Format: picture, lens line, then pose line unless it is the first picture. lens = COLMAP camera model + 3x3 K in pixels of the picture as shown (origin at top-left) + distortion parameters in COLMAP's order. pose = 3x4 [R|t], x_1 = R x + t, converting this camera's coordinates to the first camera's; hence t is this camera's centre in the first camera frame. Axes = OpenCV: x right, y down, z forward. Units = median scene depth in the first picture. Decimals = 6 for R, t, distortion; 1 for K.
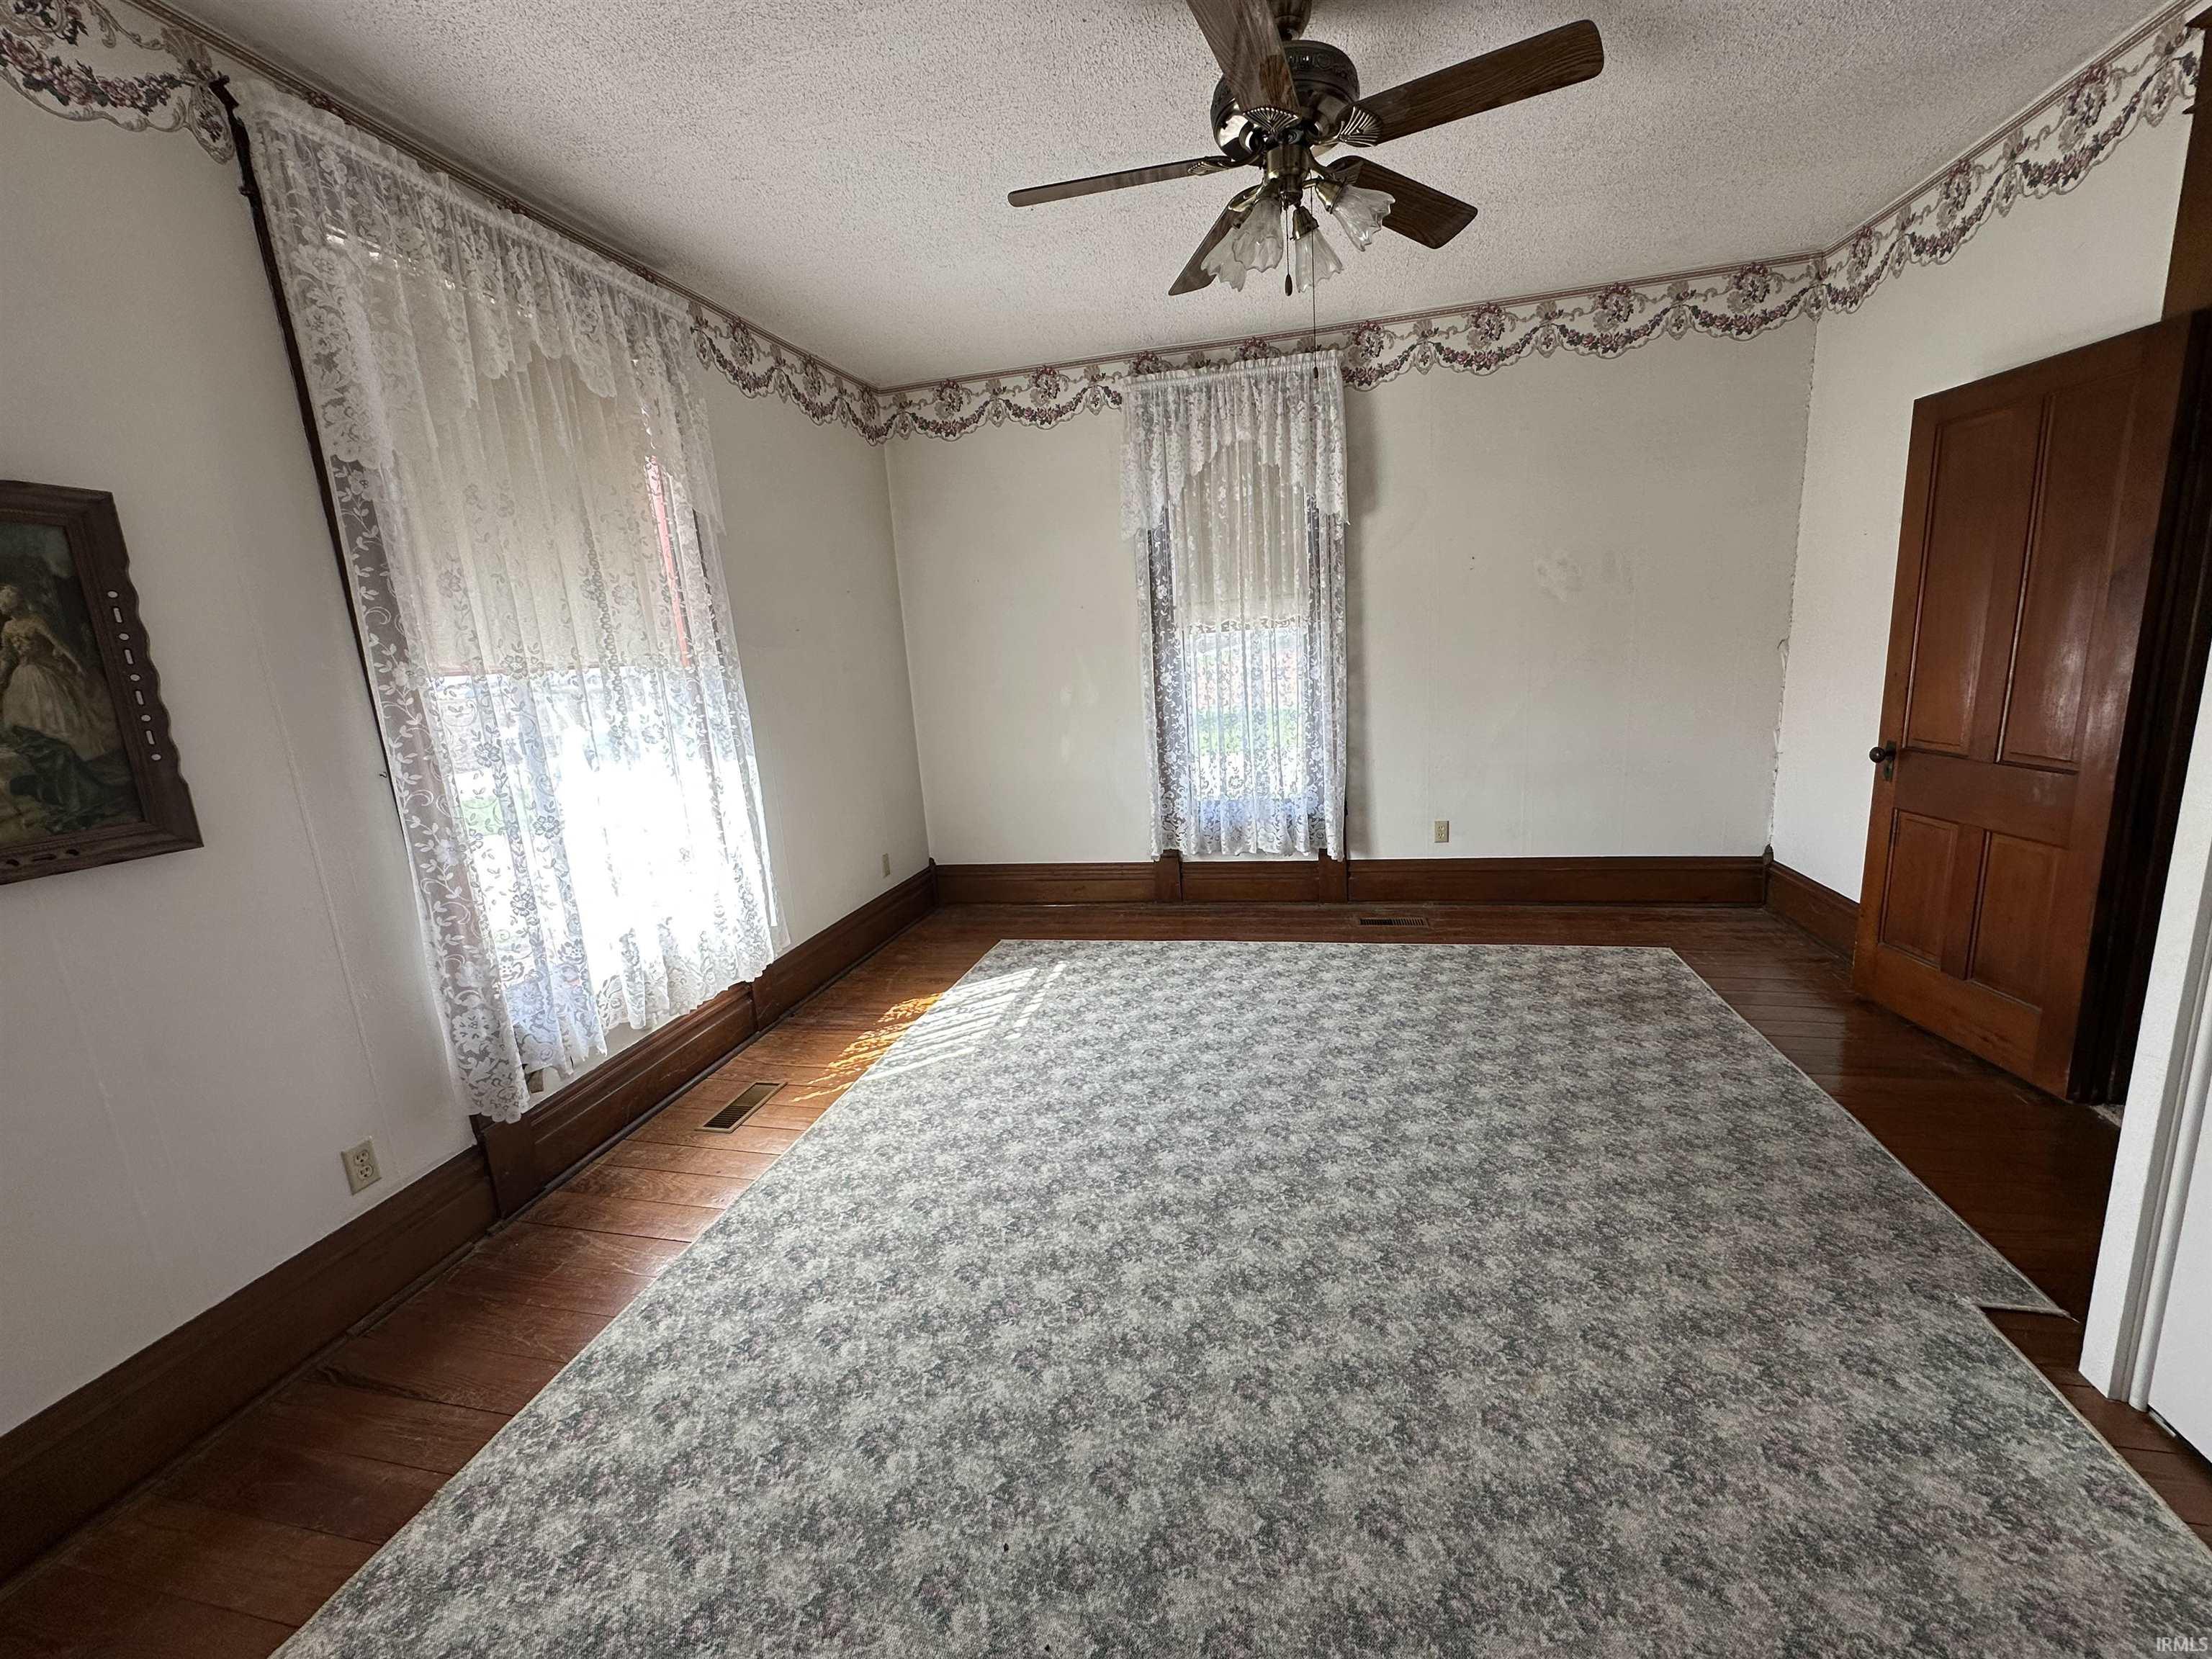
lens RADIAL K [[883.7, 0, 1110.7], [0, 883.7, 824.8], [0, 0, 1]] dist [-0.000963, 0.000210]
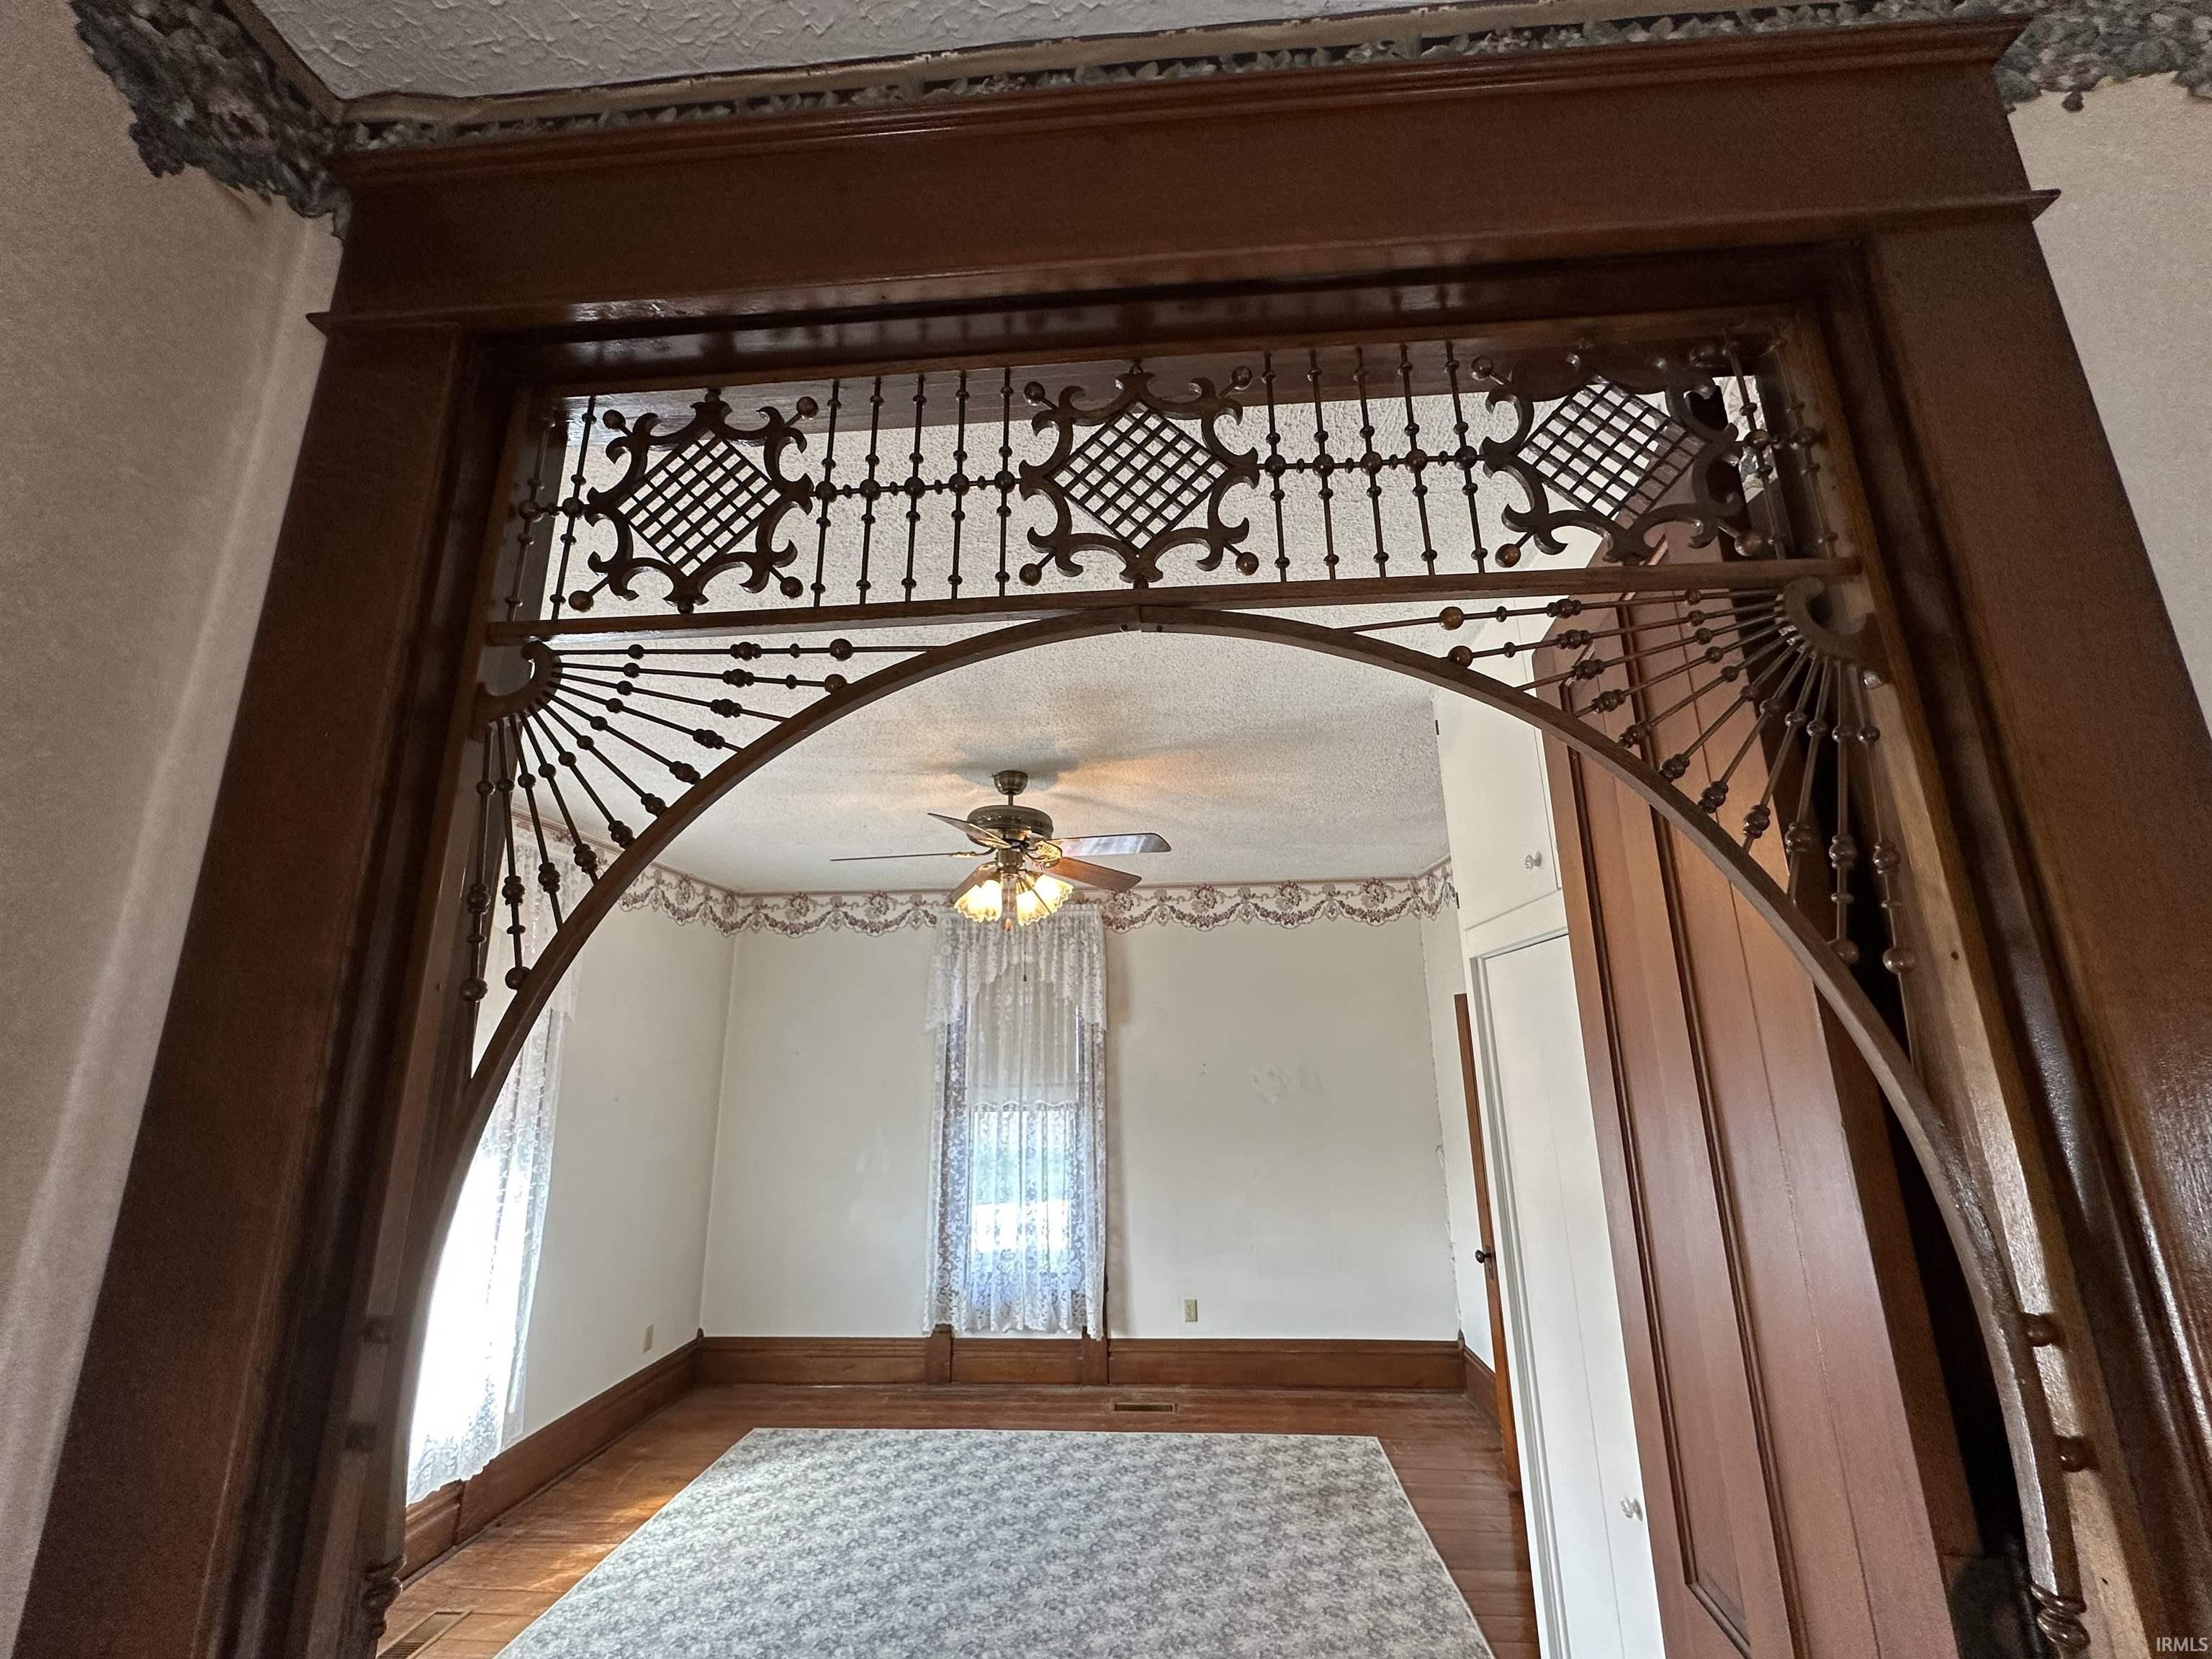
lens RADIAL K [[883.7, 0, 1108.5], [0, 883.7, 830.8], [0, 0, 1]] dist [-0.000963, 0.000210]
pose [[0.986285, 0.091965, 0.137054, 0.075057], [-0.020930, 0.893368, -0.448838, -0.032979], [-0.163717, 0.439814, 0.883041, -0.239386]]
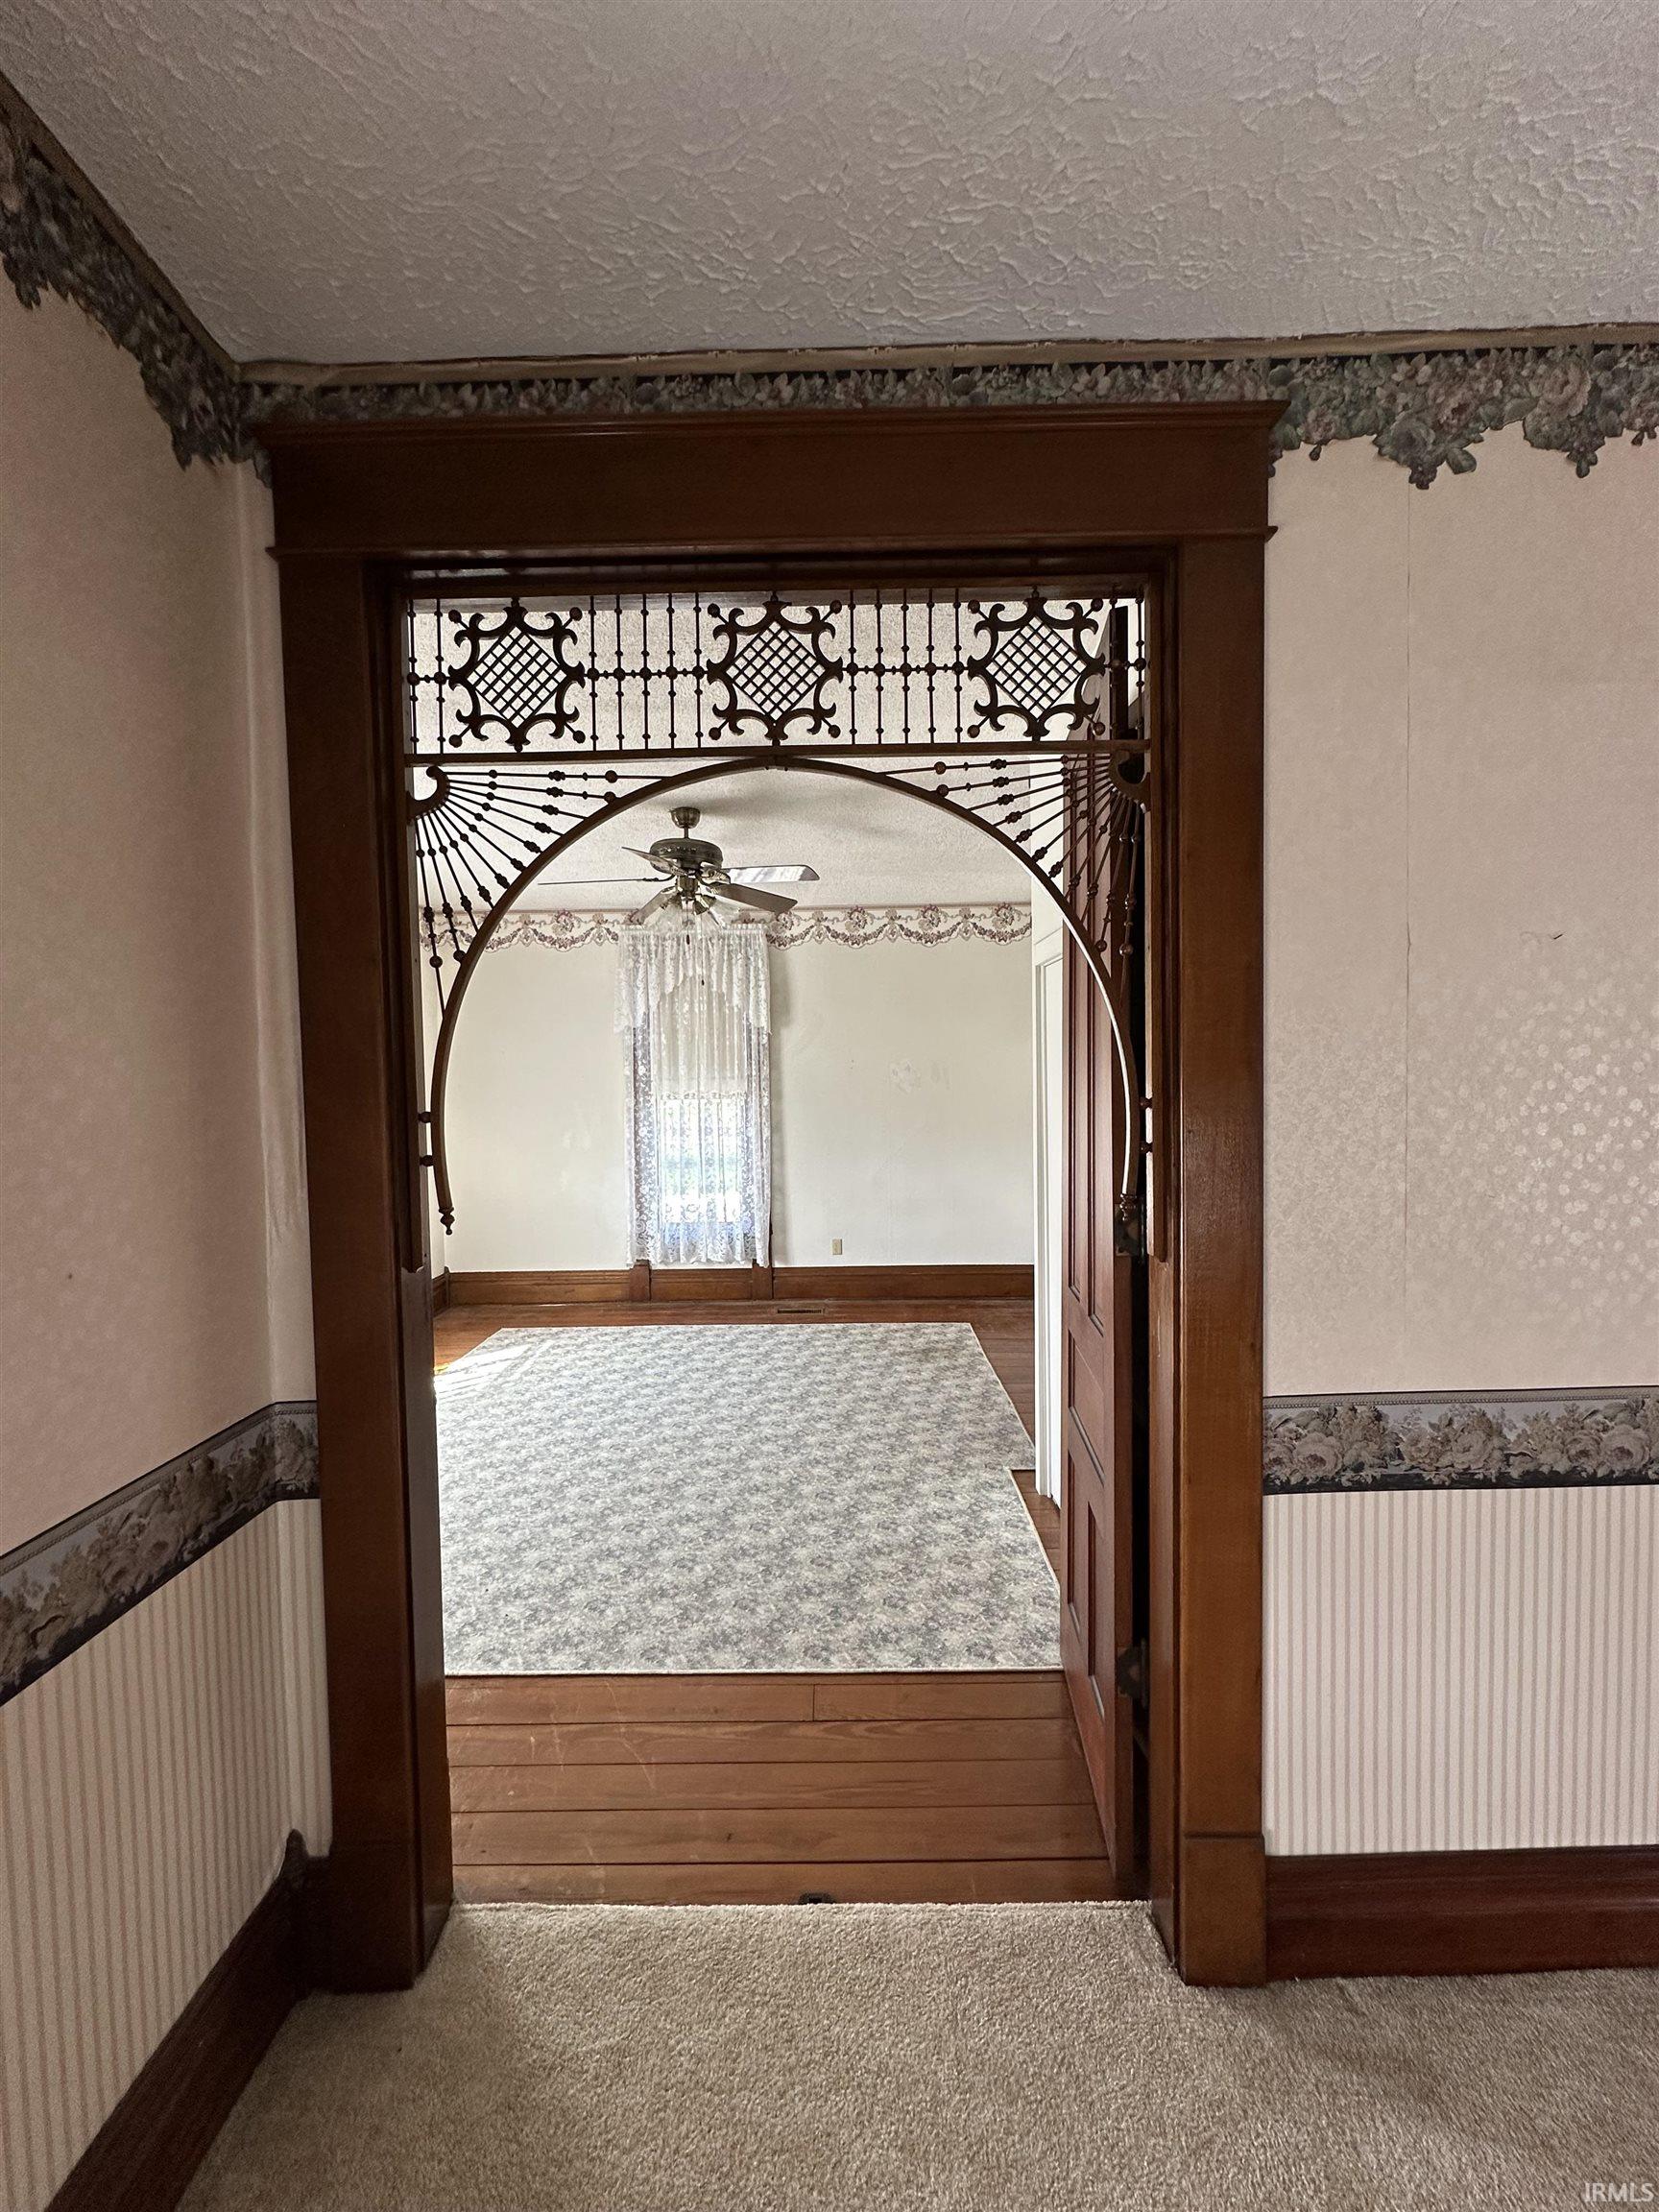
lens RADIAL K [[883.7, 0, 829.0], [0, 883.7, 1107.3], [0, 0, 1]] dist [-0.000963, 0.000210]
pose [[0.975419, 0.045979, 0.215510, 0.052774], [-0.006735, 0.983753, -0.179398, 0.046073], [-0.220257, 0.173537, 0.959881, -0.429759]]
